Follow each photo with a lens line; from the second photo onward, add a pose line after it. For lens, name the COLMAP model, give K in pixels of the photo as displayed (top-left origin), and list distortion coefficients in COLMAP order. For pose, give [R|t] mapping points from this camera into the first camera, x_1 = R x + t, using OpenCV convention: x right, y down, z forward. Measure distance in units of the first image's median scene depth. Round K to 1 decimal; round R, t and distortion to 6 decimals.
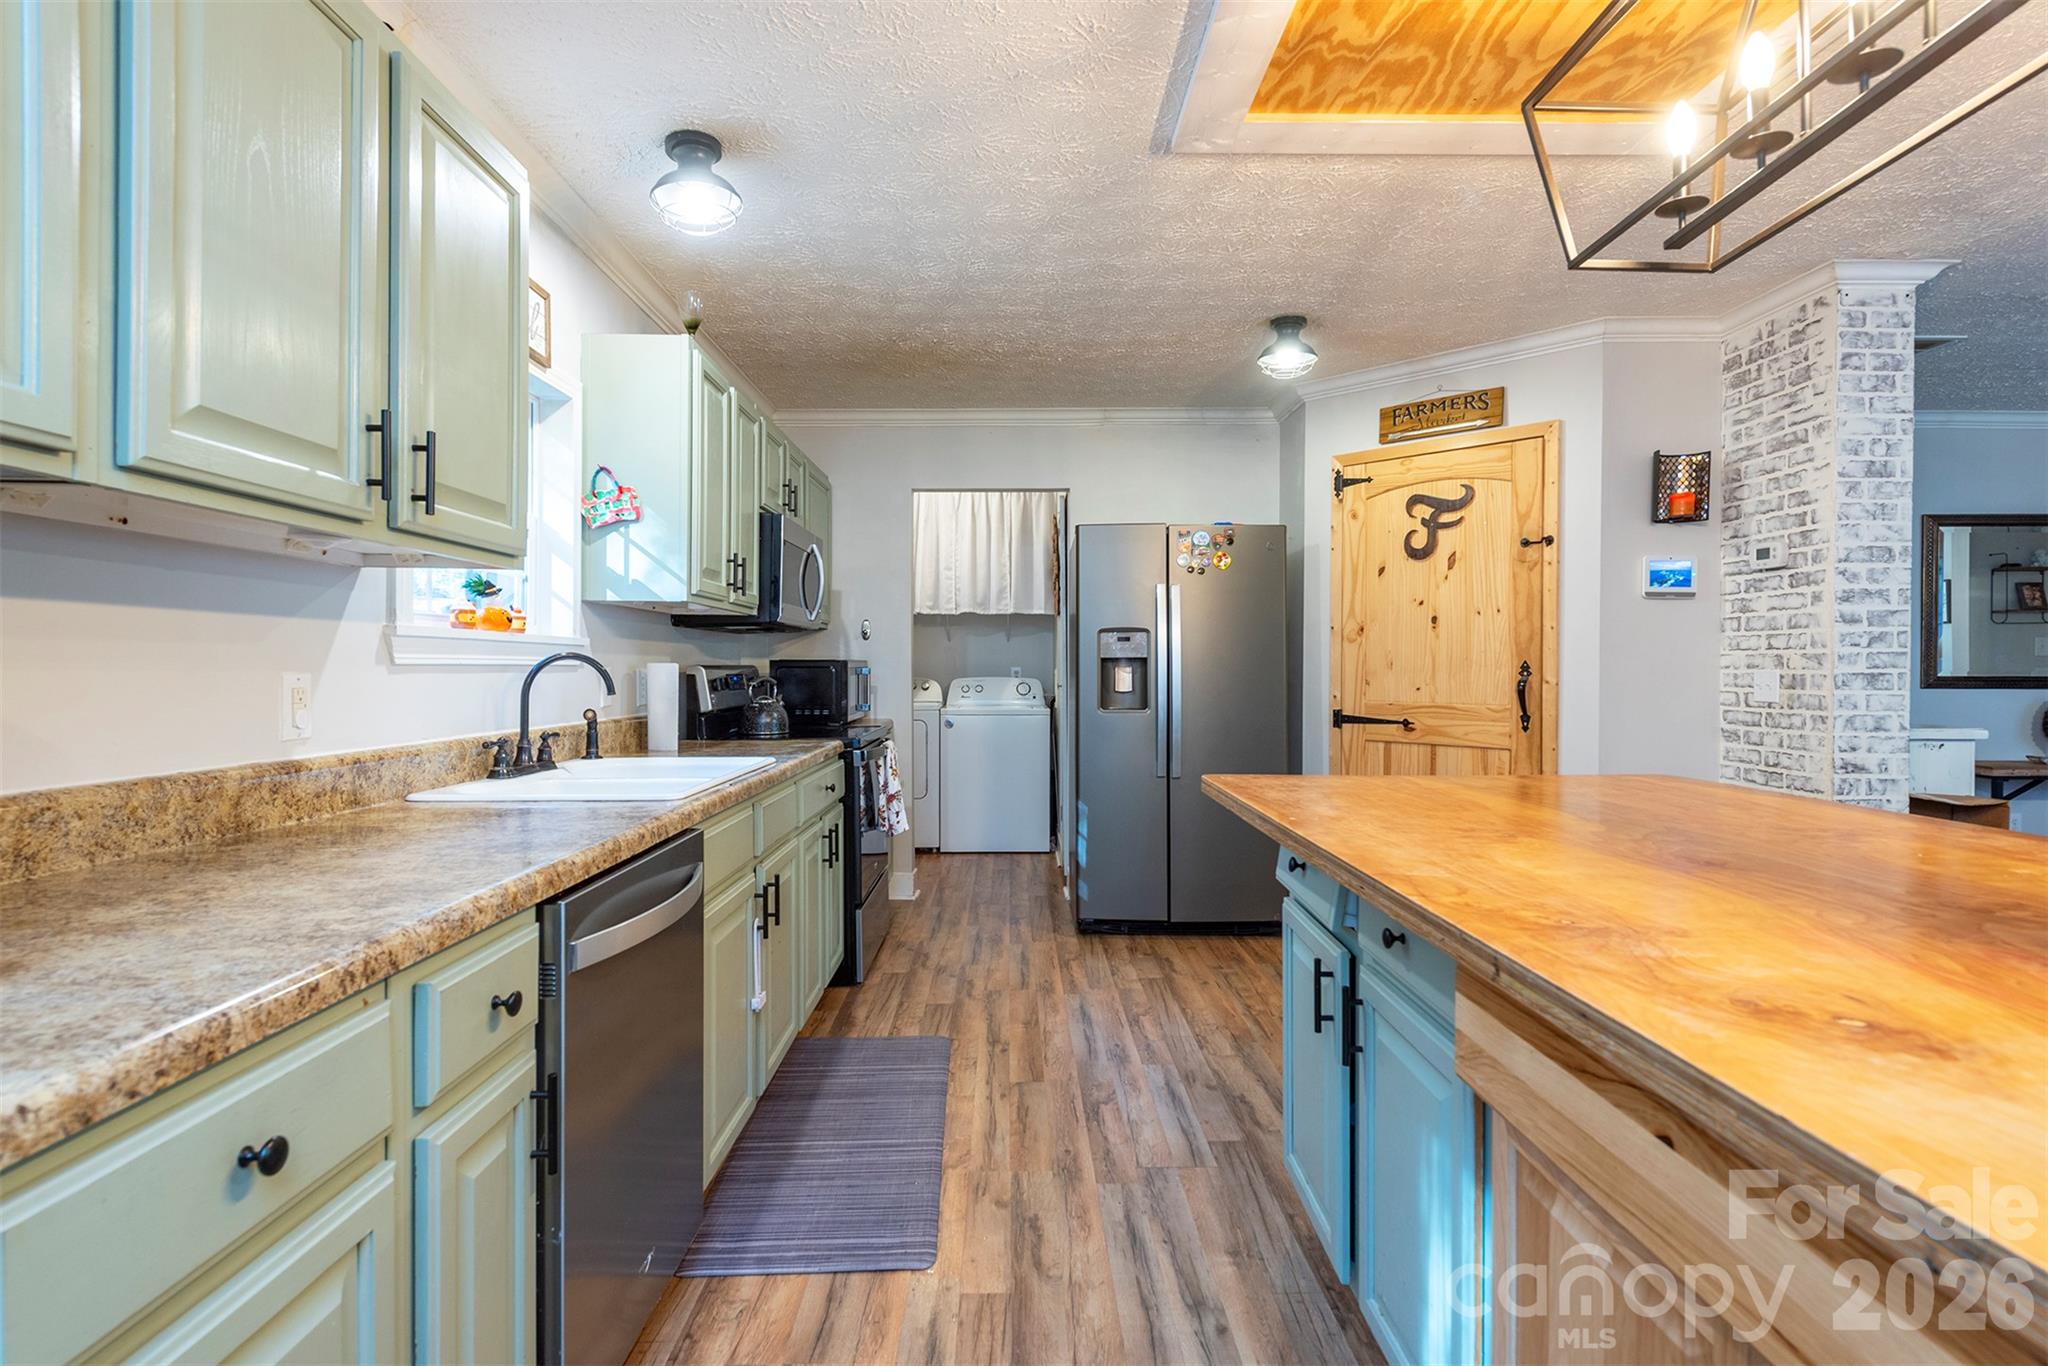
lens RADIAL K [[989.6, 0, 1013.7], [0, 989.6, 674.7], [0, 0, 1]] dist [0.020425, -0.010394]
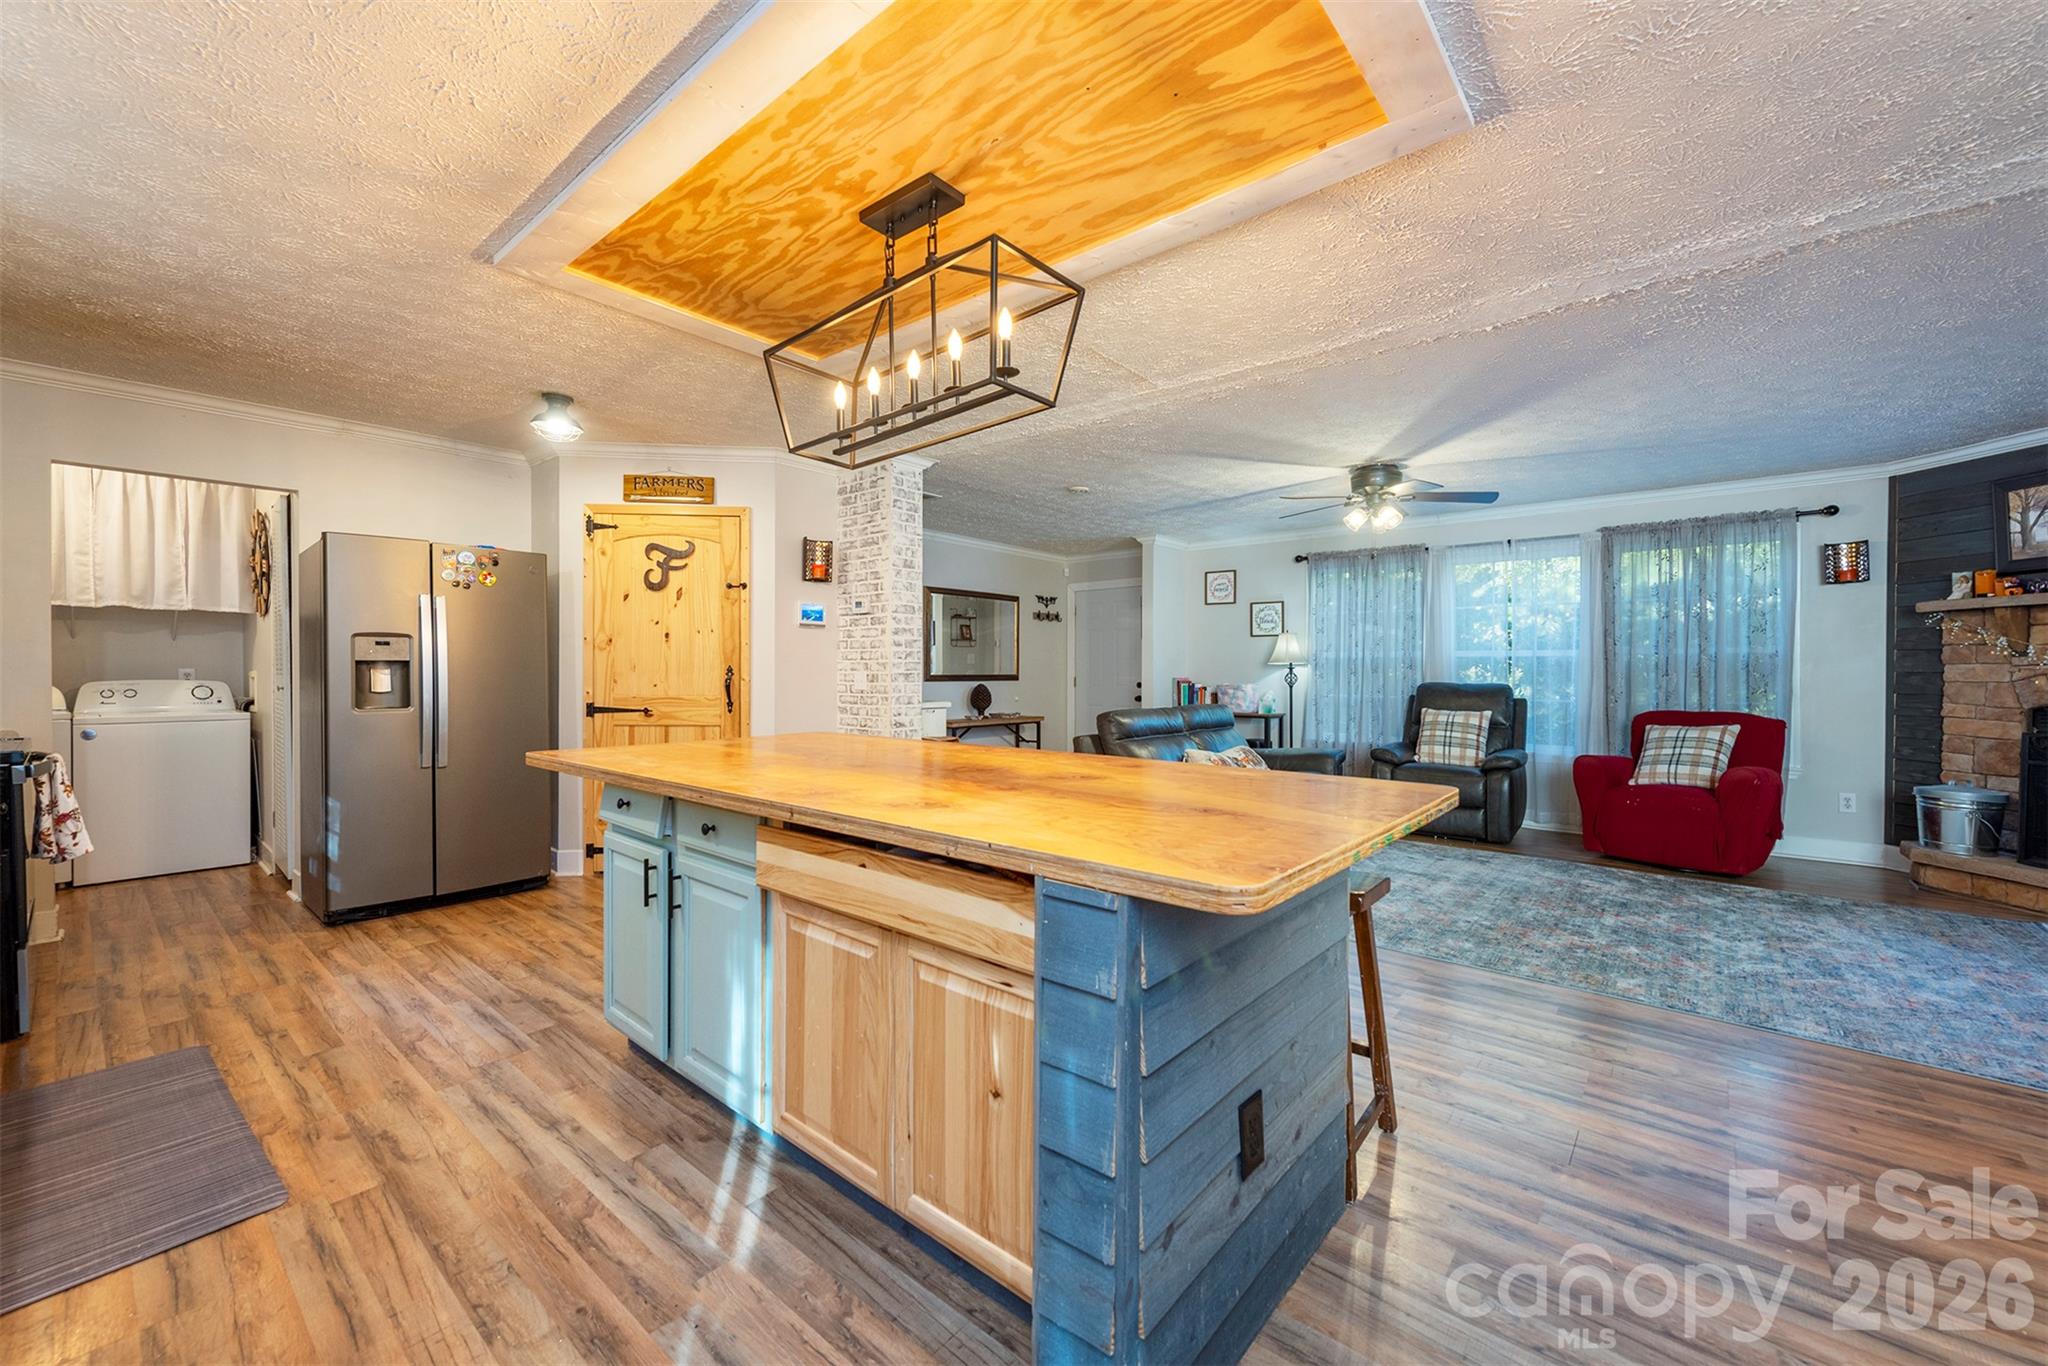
lens RADIAL K [[804.9, 0, 1028.3], [0, 804.9, 676.1], [0, 0, 1]] dist [0.002265, -0.004456]
pose [[0.643876, -0.005210, 0.765112, -0.125469], [0.004348, 0.999986, 0.003151, -0.000028], [-0.765118, 0.001298, 0.643889, -0.122568]]
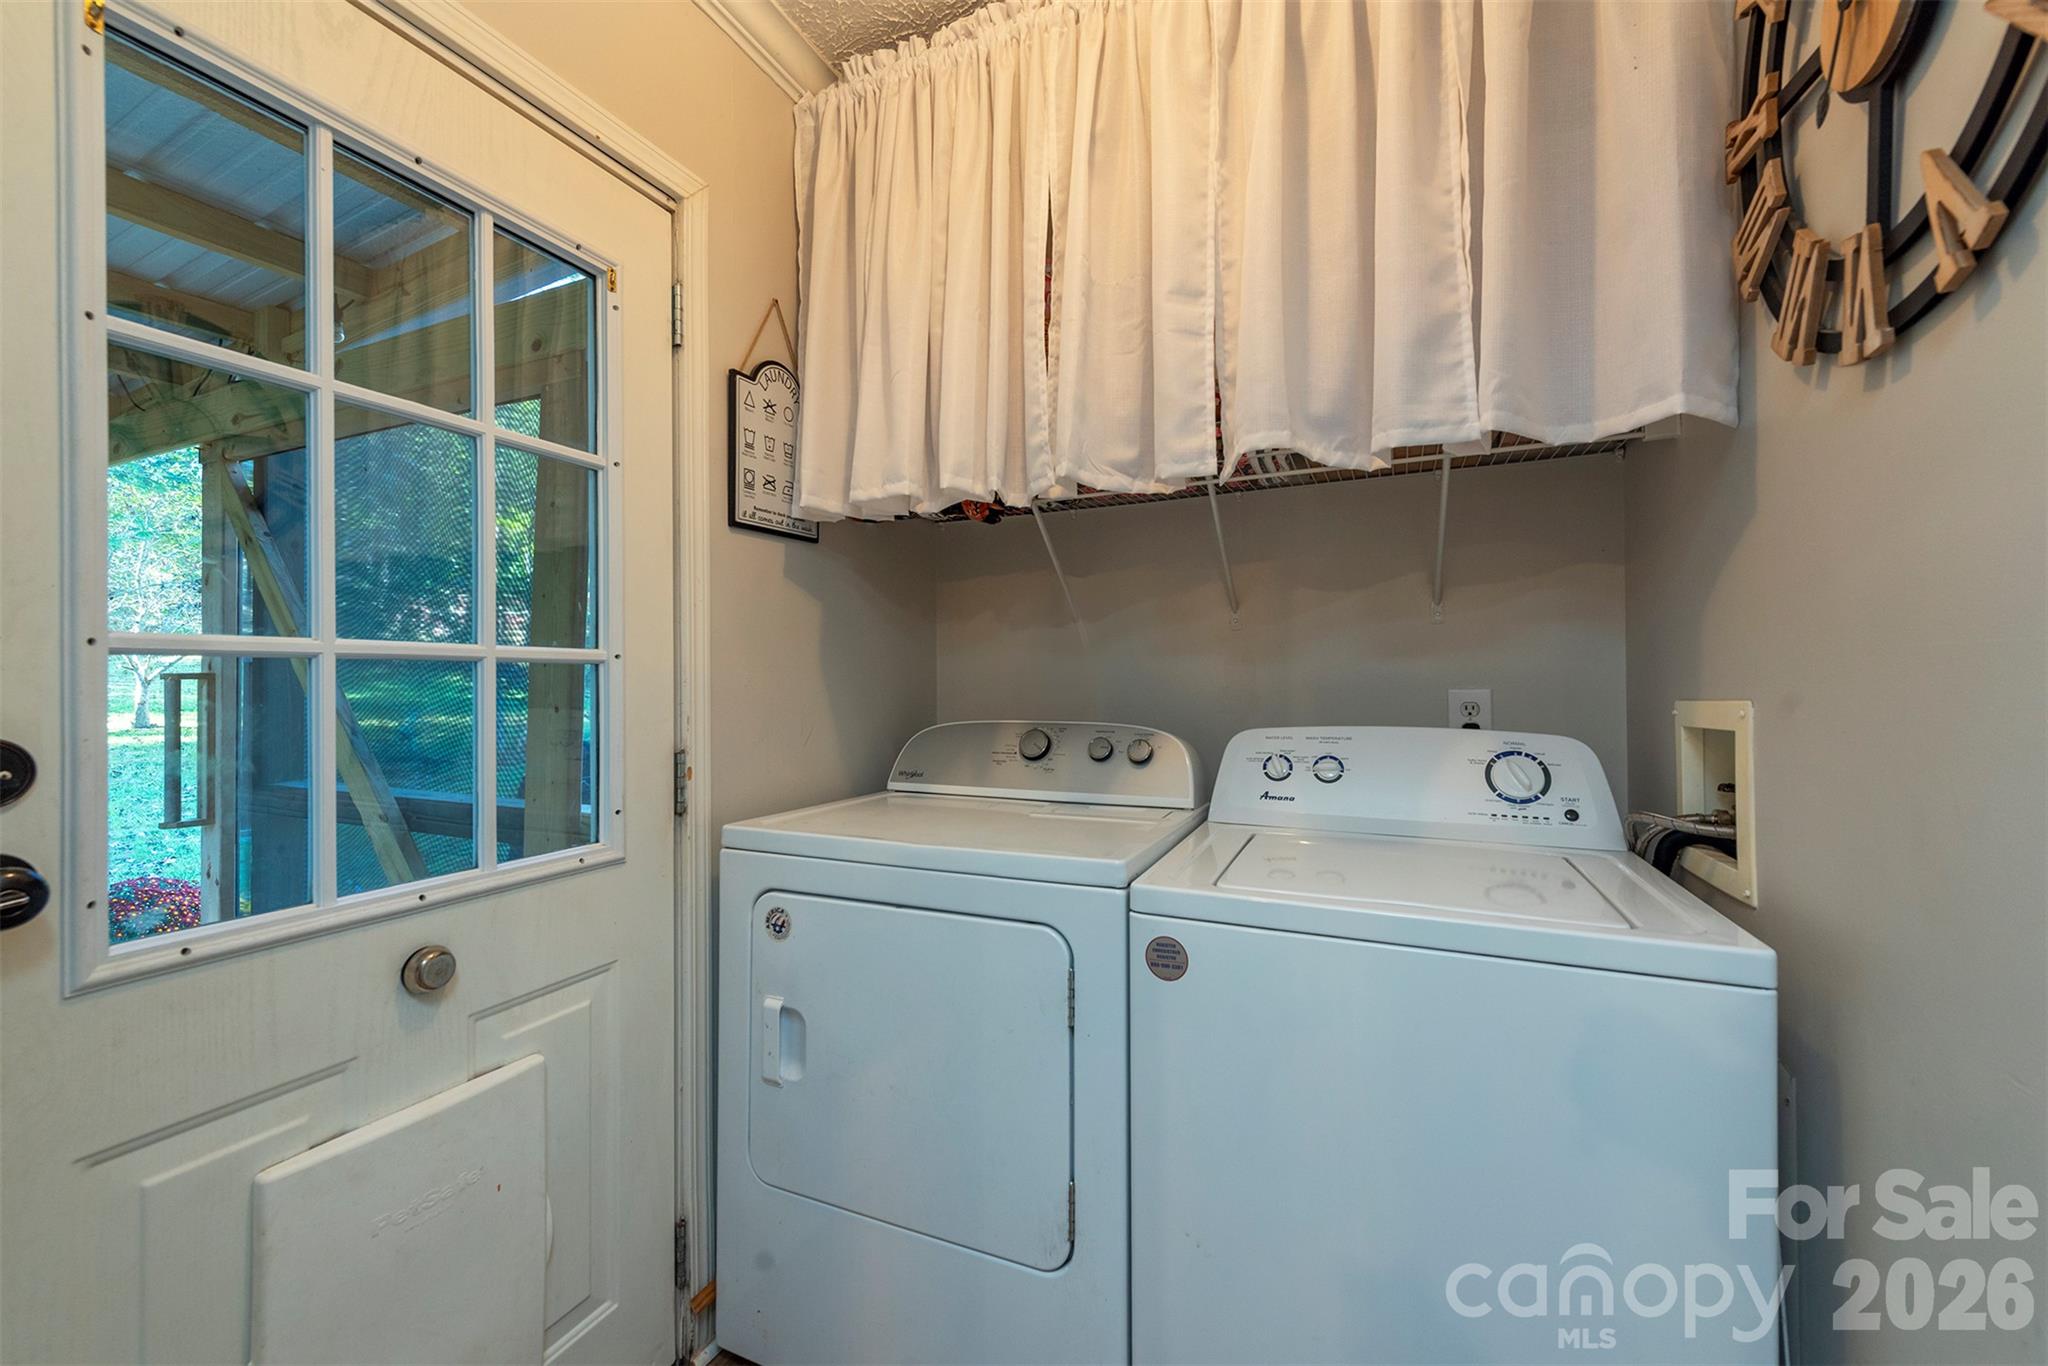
lens RADIAL K [[804.9, 0, 1028.3], [0, 804.9, 676.1], [0, 0, 1]] dist [0.002265, -0.004456]
pose [[0.912351, -0.003147, -0.409396, -0.037264], [0.000123, 0.999973, -0.007414, -0.018358], [0.409408, 0.006714, 0.912327, 1.445079]]
